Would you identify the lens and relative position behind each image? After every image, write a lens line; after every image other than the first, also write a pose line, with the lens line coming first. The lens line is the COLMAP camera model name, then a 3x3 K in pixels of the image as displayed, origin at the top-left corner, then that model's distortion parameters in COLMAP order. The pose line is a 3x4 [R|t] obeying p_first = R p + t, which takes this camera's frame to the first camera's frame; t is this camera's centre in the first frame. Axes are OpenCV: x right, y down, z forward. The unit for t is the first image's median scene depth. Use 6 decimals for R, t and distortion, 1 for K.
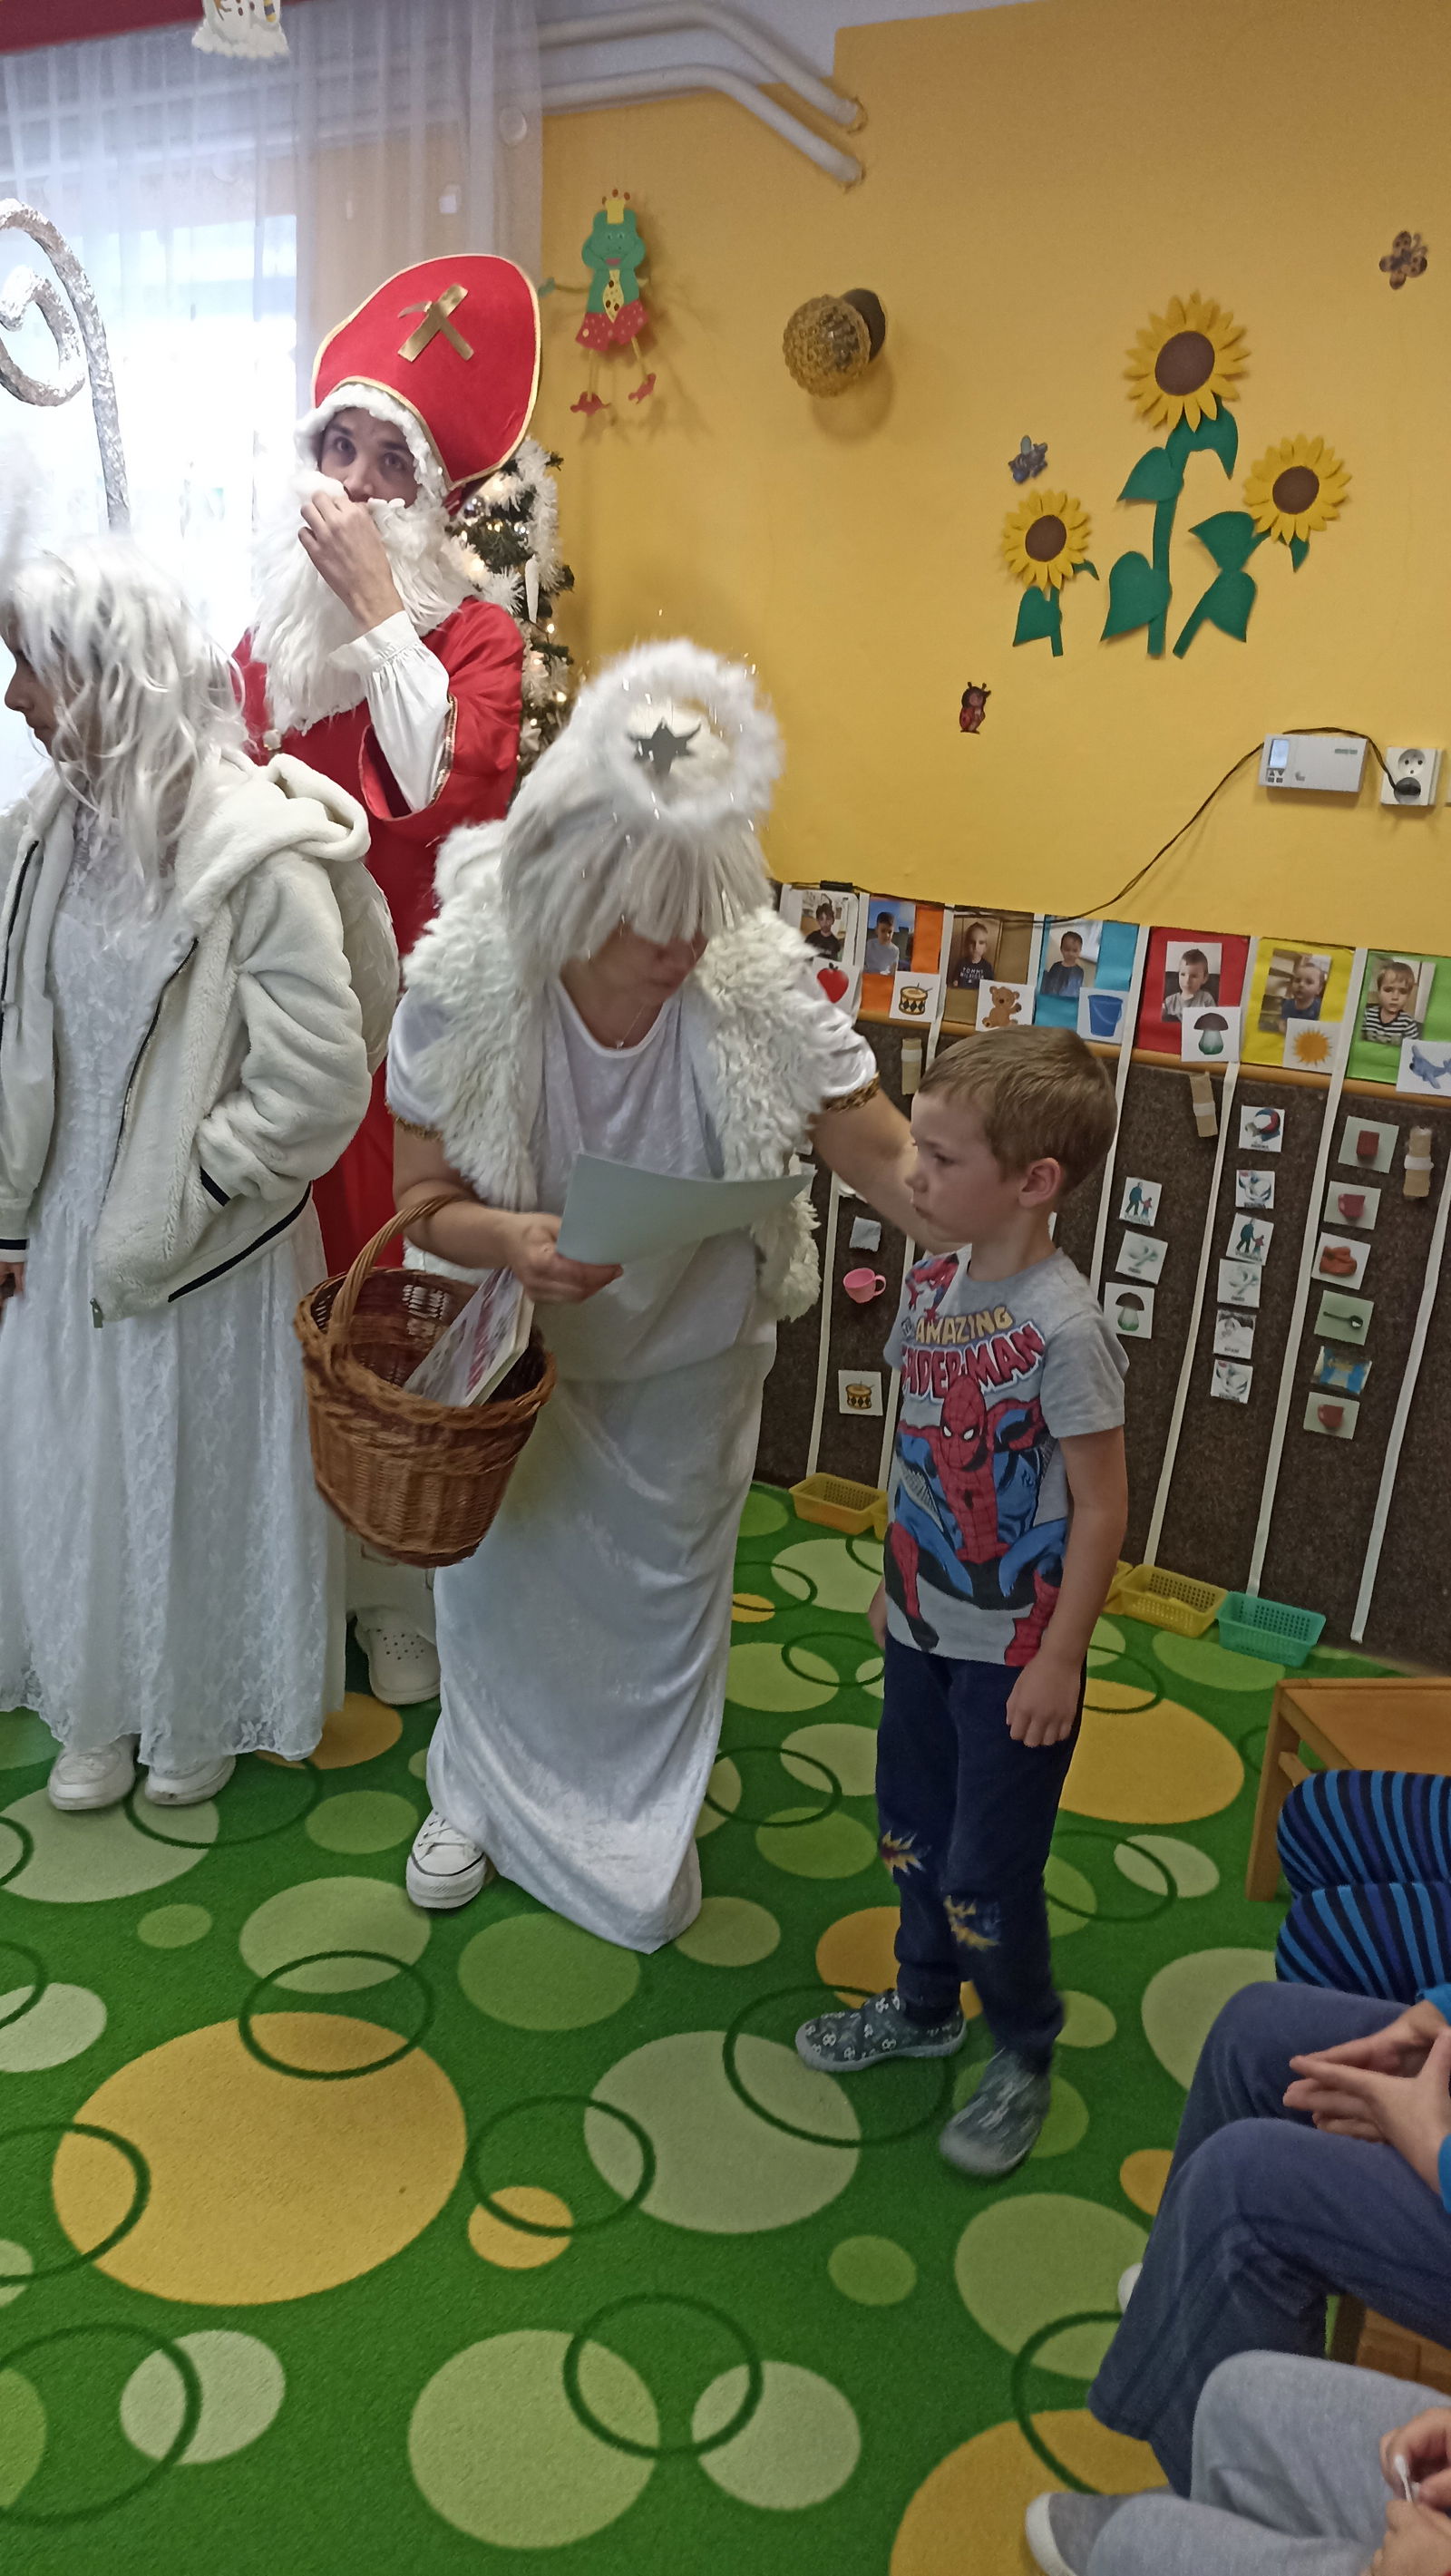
lens RADIAL K [[1892.4, 0, 715.1], [0, 1892.4, 1284.9], [0, 0, 1]] dist [0.086856, -0.099944]
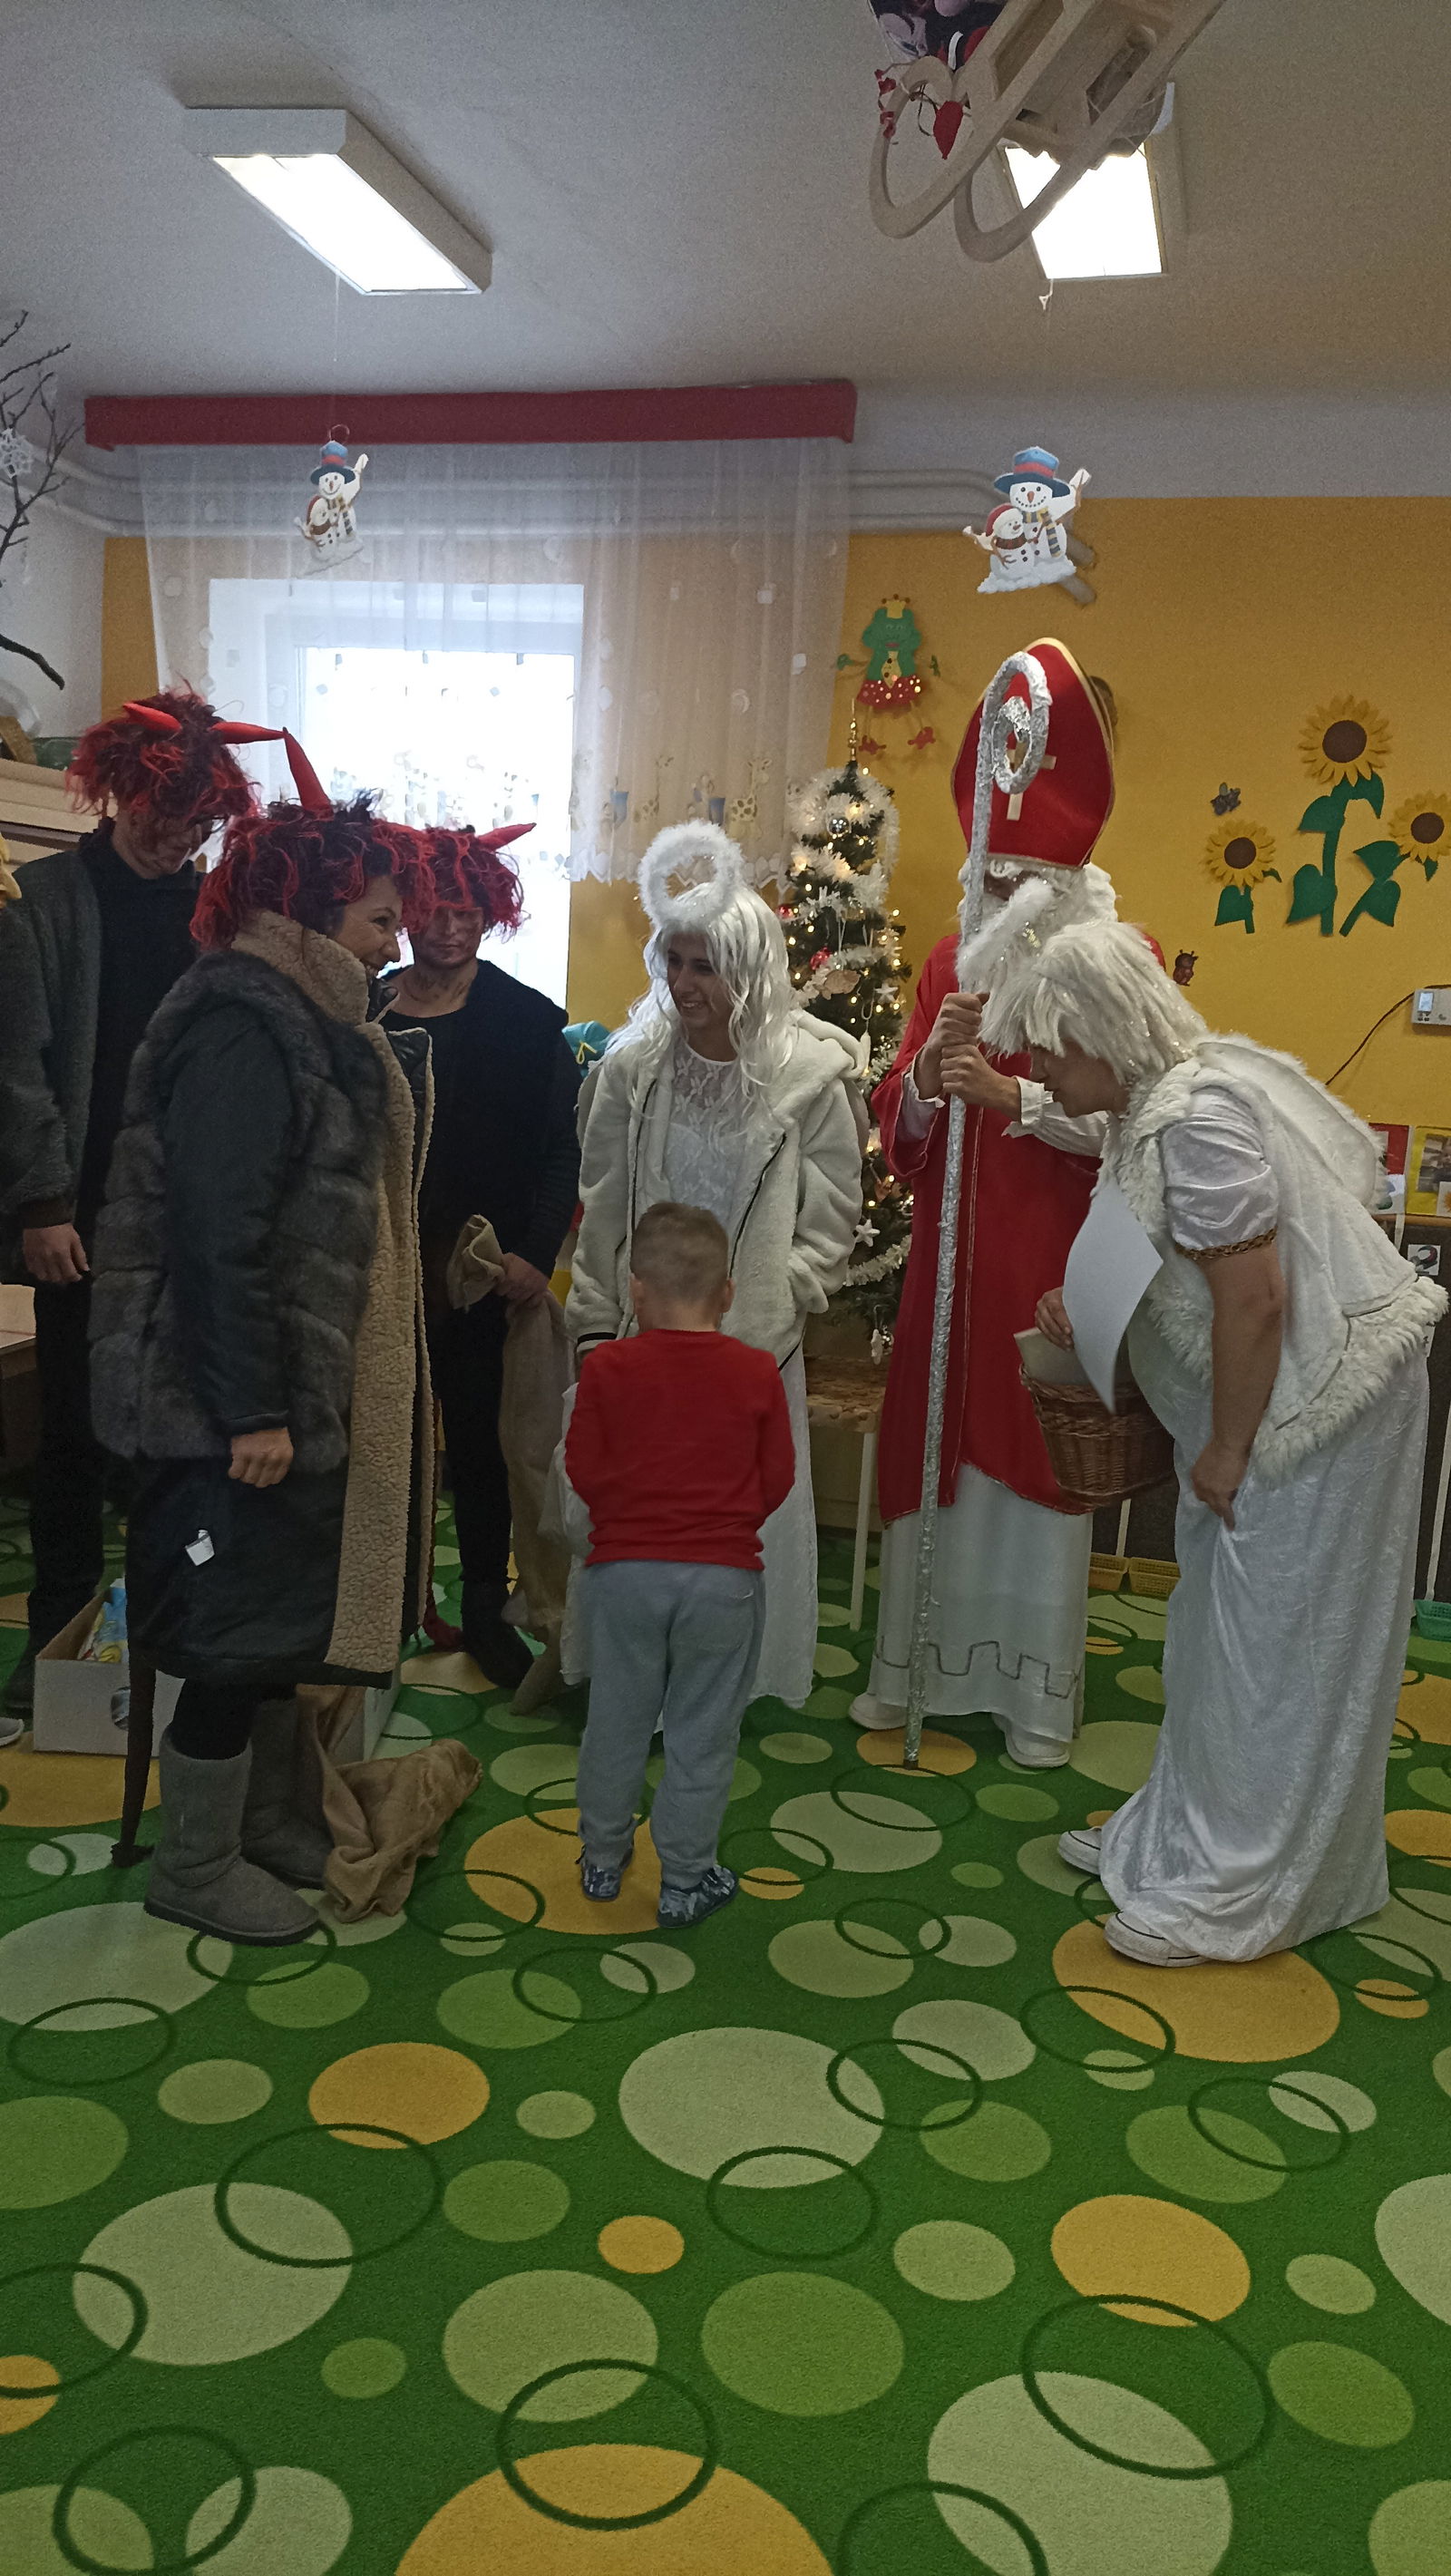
lens RADIAL K [[1892.4, 0, 720.8], [0, 1892.4, 1297.8], [0, 0, 1]] dist [0.086856, -0.099944]
pose [[0.959661, -0.055164, 0.275694, -0.604332], [0.079404, 0.993822, -0.077541, 0.014054], [-0.269714, 0.096305, 0.958113, -0.212697]]
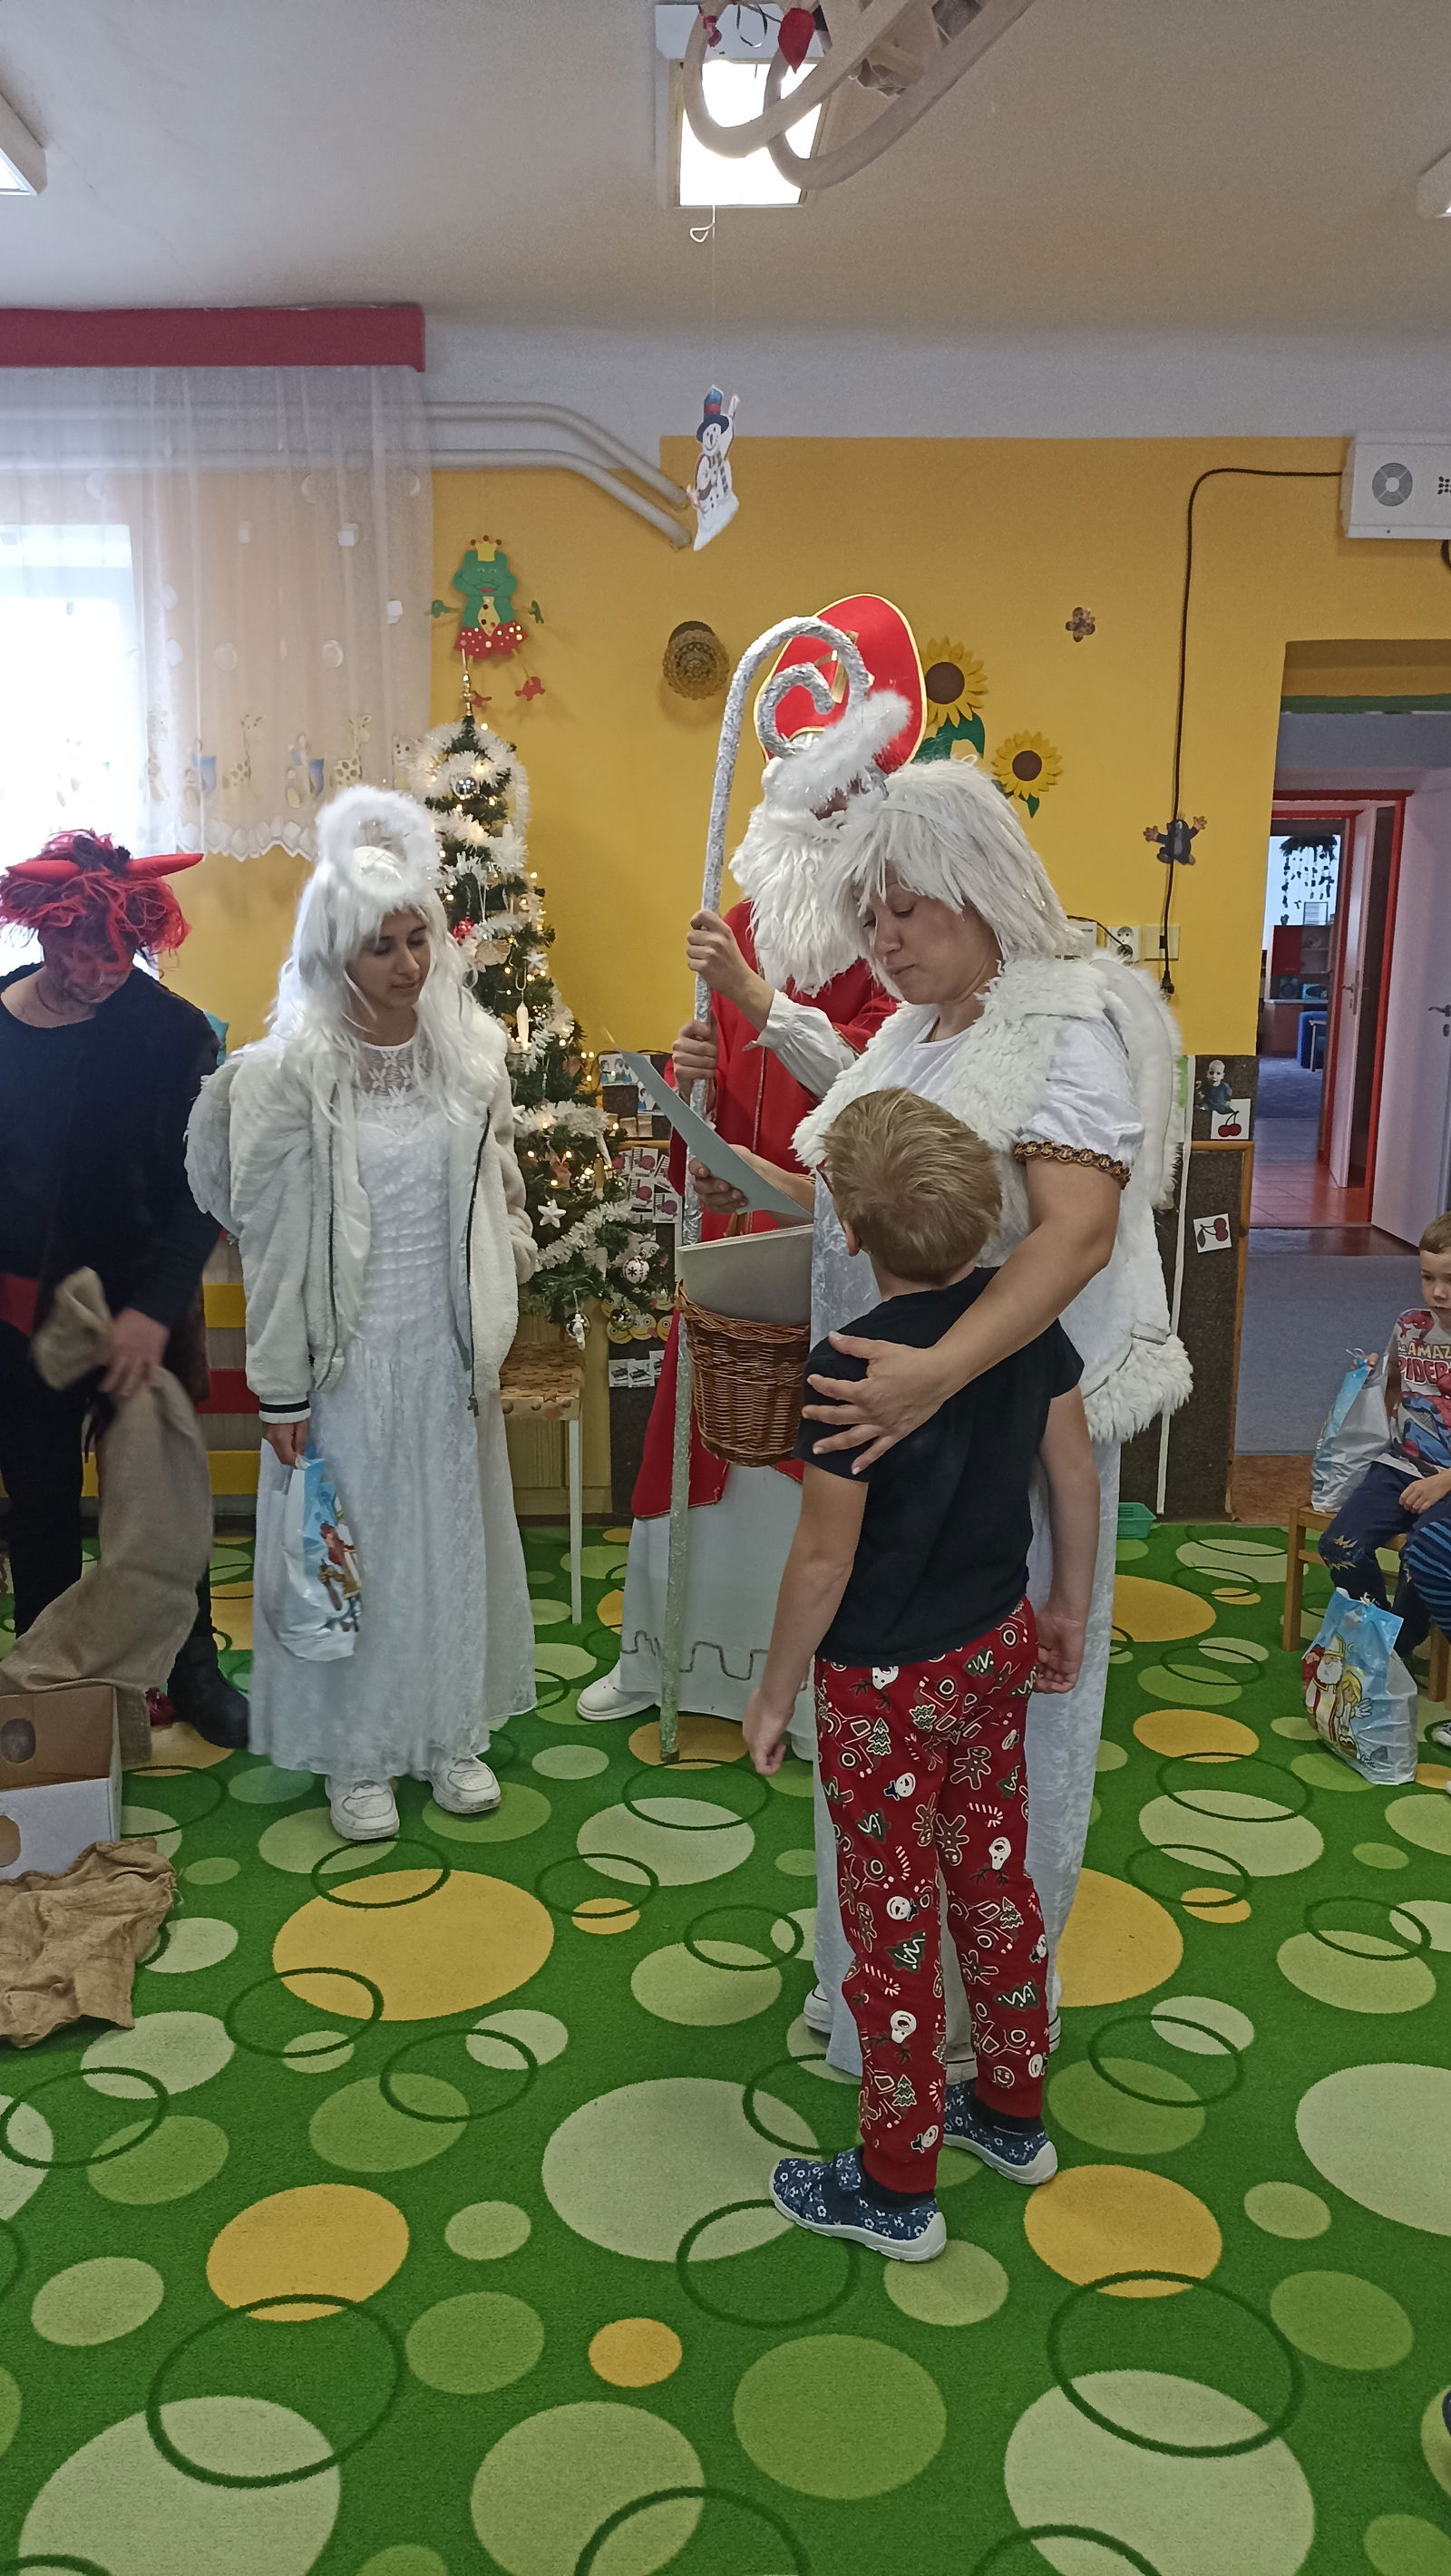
lens RADIAL K [[1892.4, 0, 717.6], [0, 1892.4, 1295.6], [0, 0, 1]] dist [0.086856, -0.099944]
pose [[0.836394, -0.170925, 0.520797, -0.715616], [0.203443, 0.979072, -0.005398, -0.042375], [-0.508975, 0.110467, 0.853664, -0.109478]]
